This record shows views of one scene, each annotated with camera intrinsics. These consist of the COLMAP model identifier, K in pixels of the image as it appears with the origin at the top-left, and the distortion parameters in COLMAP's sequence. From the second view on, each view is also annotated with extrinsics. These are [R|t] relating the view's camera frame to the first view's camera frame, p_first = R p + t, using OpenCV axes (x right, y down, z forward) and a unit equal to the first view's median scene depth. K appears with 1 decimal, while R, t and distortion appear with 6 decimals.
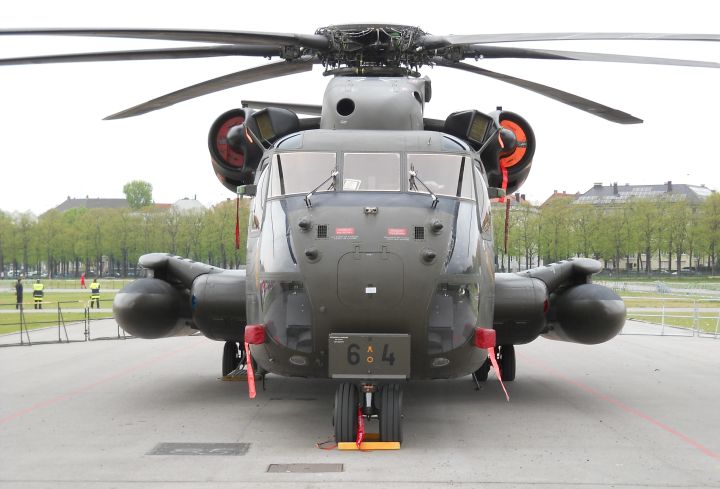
lens RADIAL K [[1383.4, 0, 360.3], [0, 1383.4, 246.3], [0, 0, 1]] dist [-0.095811, 0.000000]
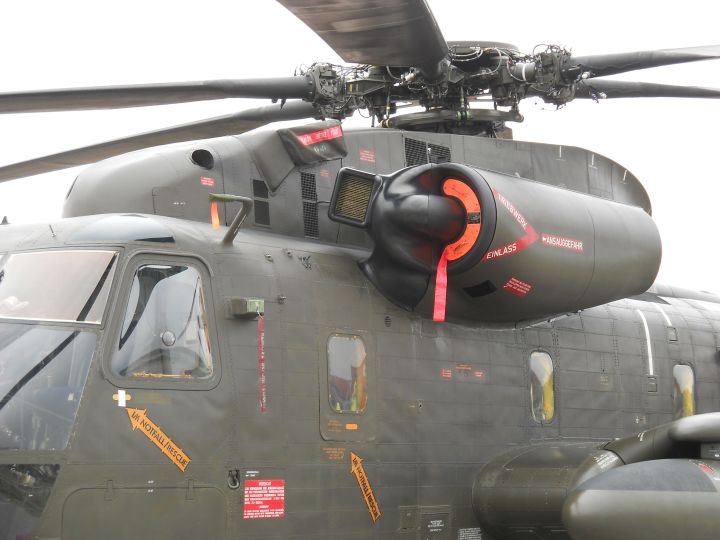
lens RADIAL K [[1865.7, 0, 357.9], [0, 1865.7, 270.6], [0, 0, 1]] dist [-0.069379, 0.000000]
pose [[0.810622, -0.074178, -0.580853, 0.688830], [0.028646, 0.995780, -0.087188, 0.018360], [0.584869, 0.054038, 0.809326, 0.451272]]
